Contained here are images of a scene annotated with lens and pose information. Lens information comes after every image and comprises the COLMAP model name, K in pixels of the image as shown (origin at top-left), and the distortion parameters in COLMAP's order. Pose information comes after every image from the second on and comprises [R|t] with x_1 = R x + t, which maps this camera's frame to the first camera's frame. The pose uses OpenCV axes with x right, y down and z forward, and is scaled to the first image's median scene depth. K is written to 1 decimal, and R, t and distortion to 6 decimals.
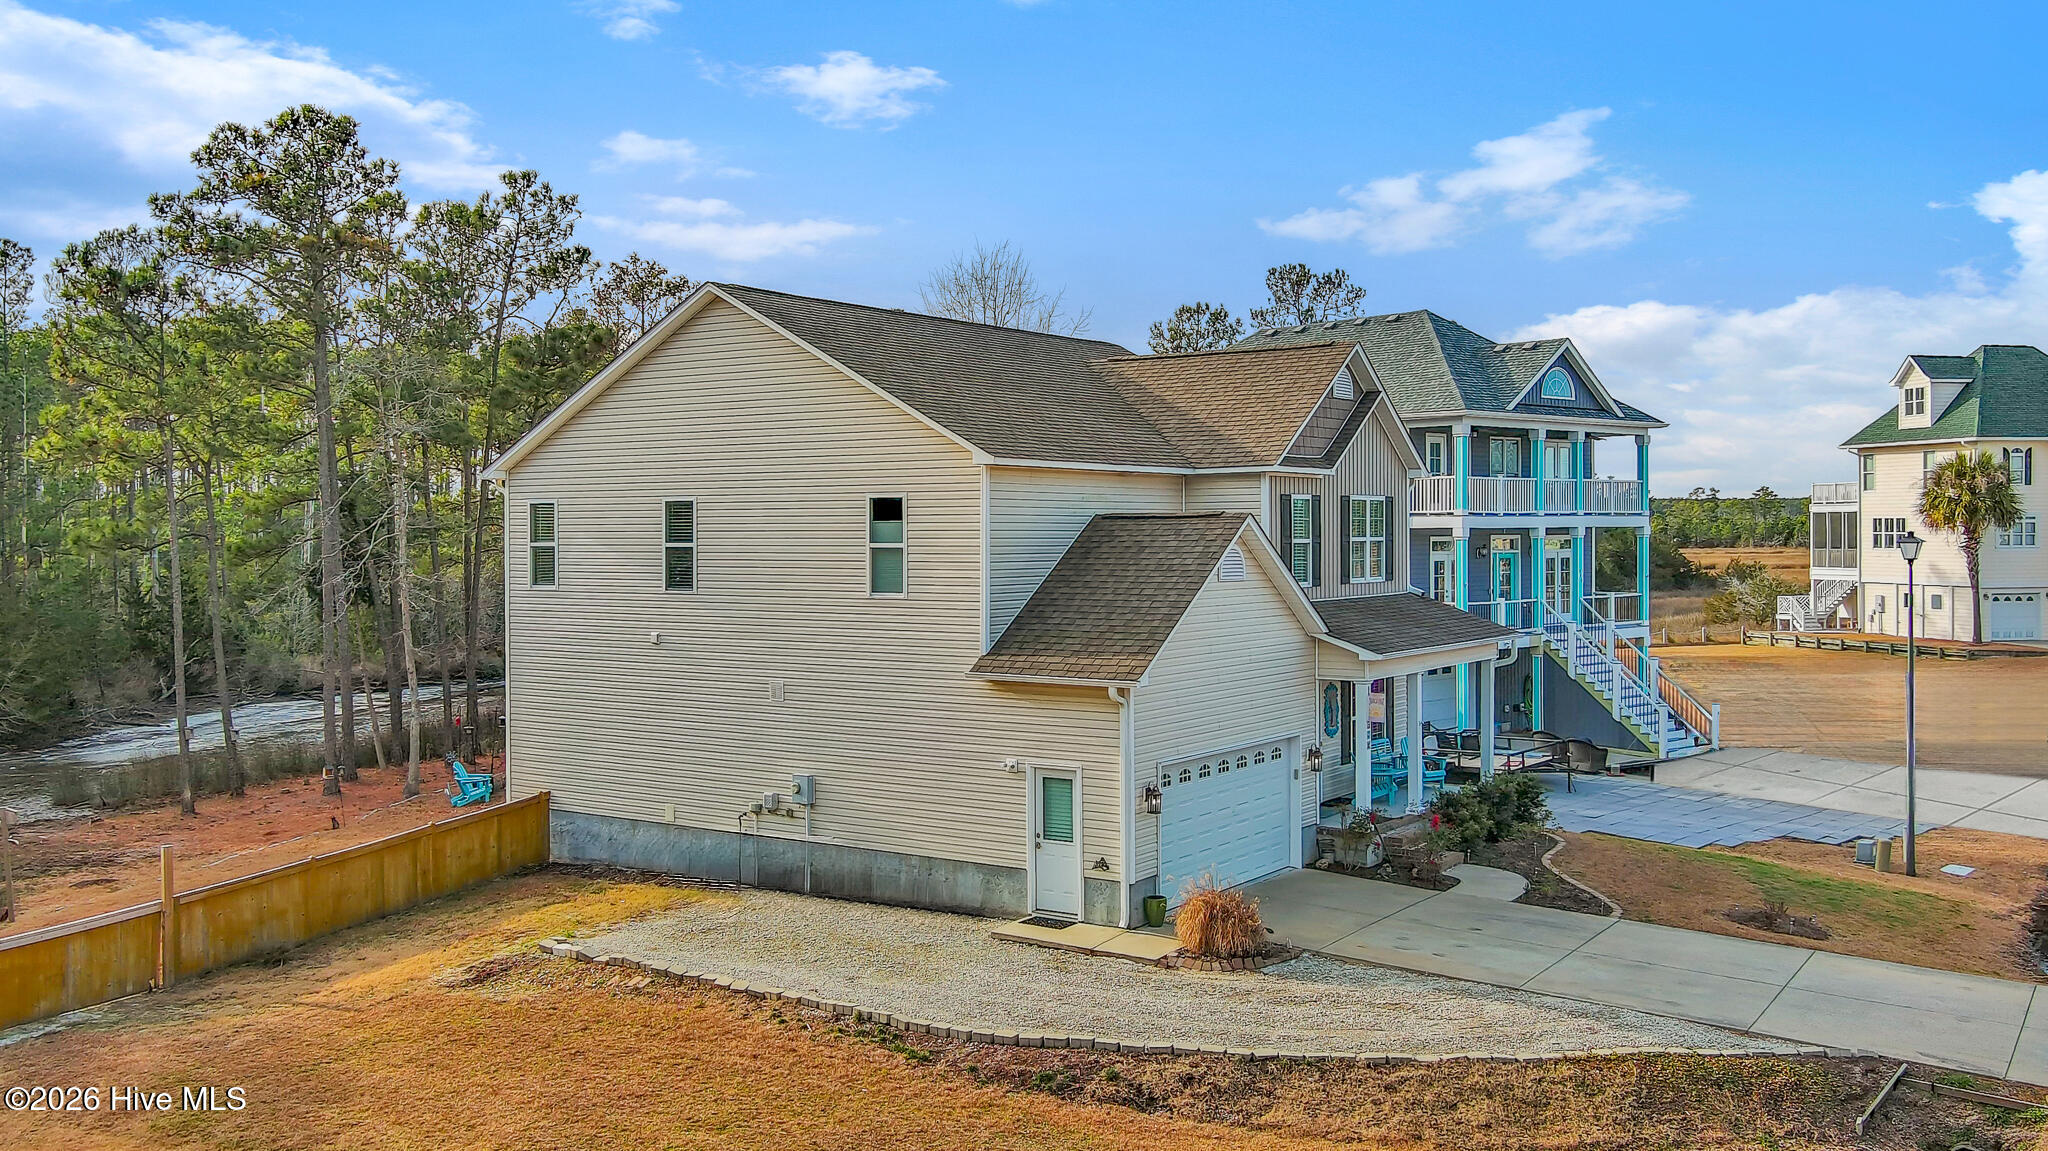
lens RADIAL K [[1790.5, 0, 1093.1], [0, 1790.5, 565.2], [0, 0, 1]] dist [0.009460, -0.015509]
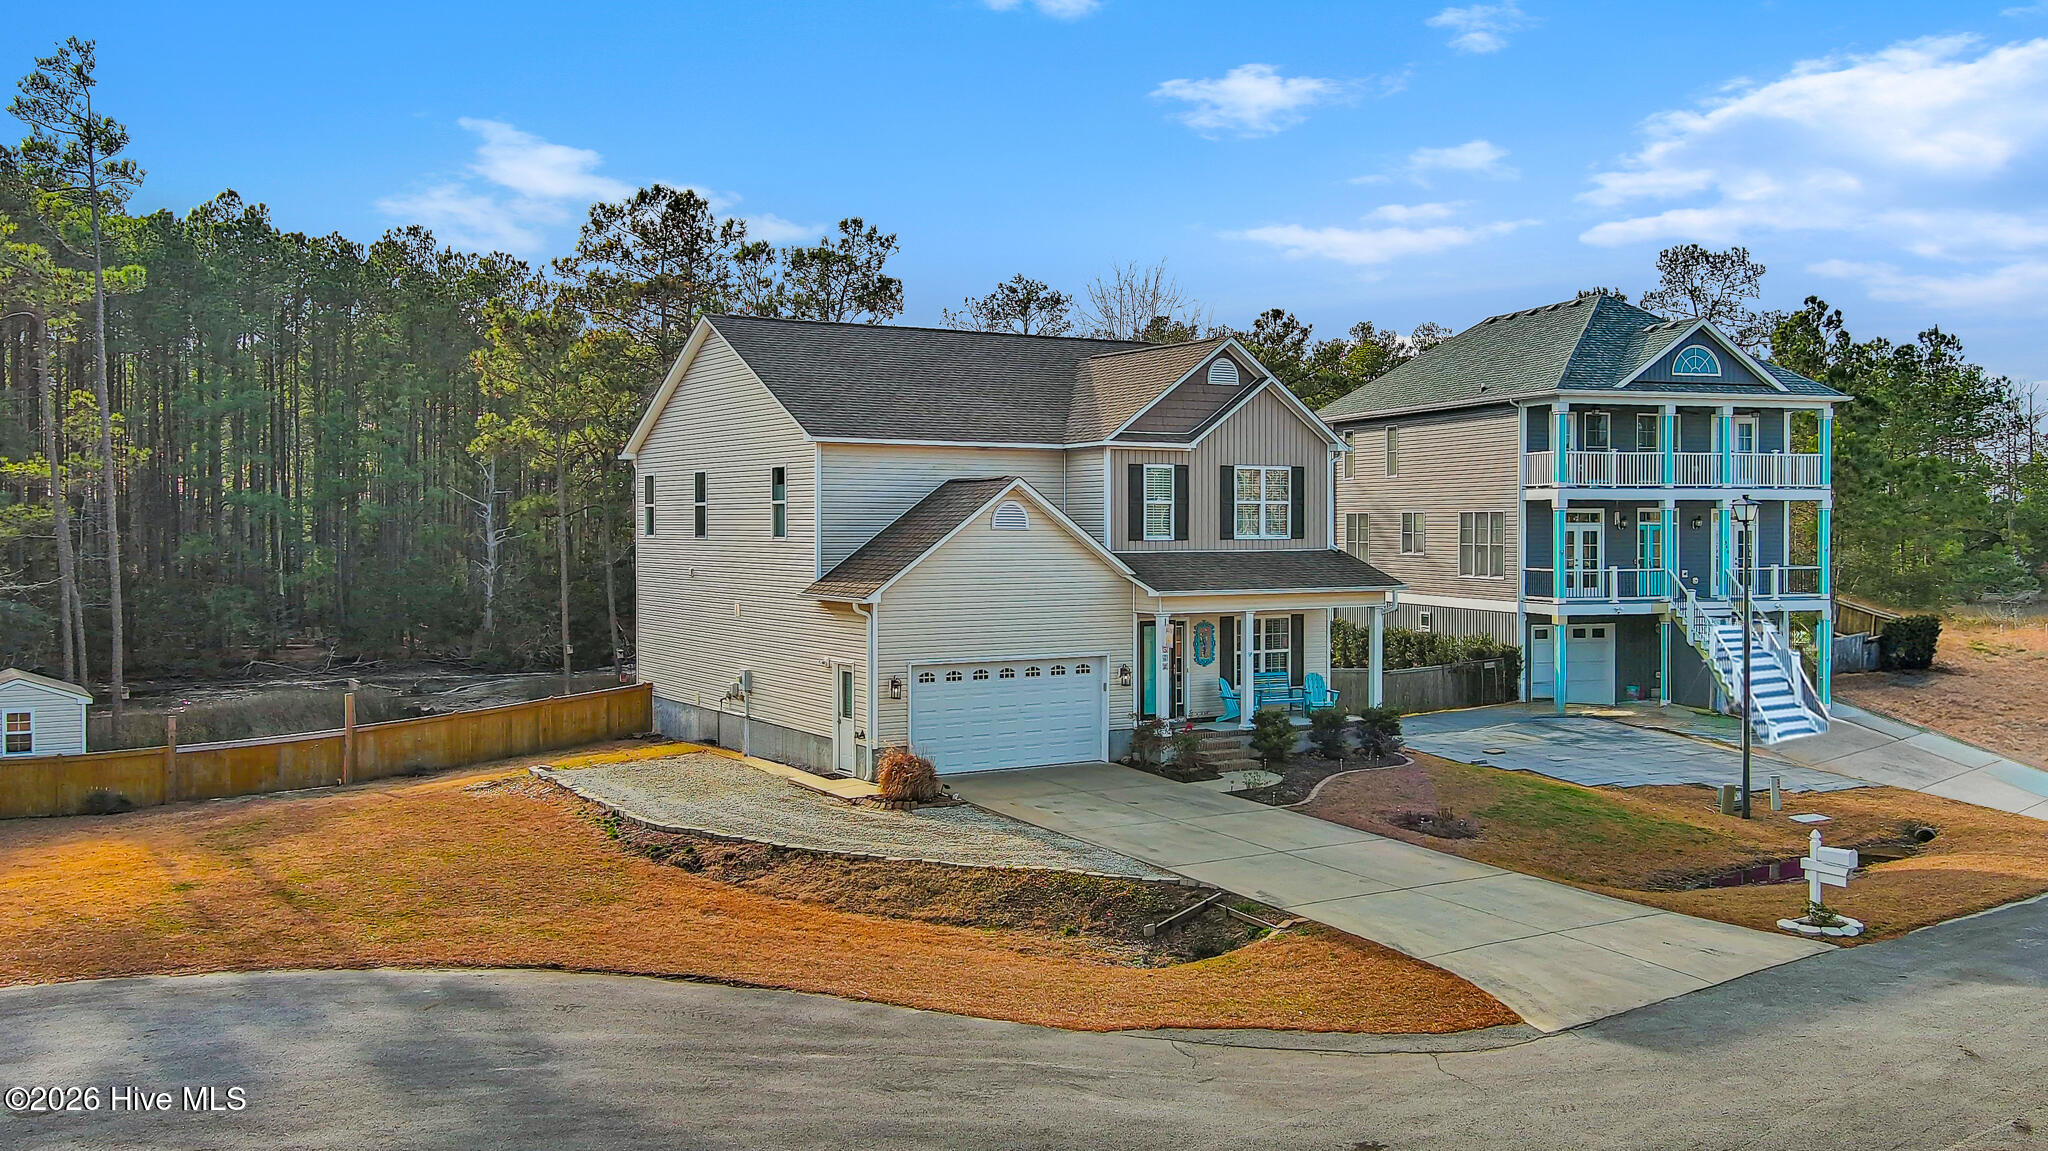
lens RADIAL K [[1790.5, 0, 1093.1], [0, 1790.5, 565.2], [0, 0, 1]] dist [0.009460, -0.015509]
pose [[0.917673, 0.012312, -0.397146, 0.608535], [-0.010751, 0.999923, 0.006157, 0.024342], [0.397191, -0.001380, 0.917735, -0.153671]]
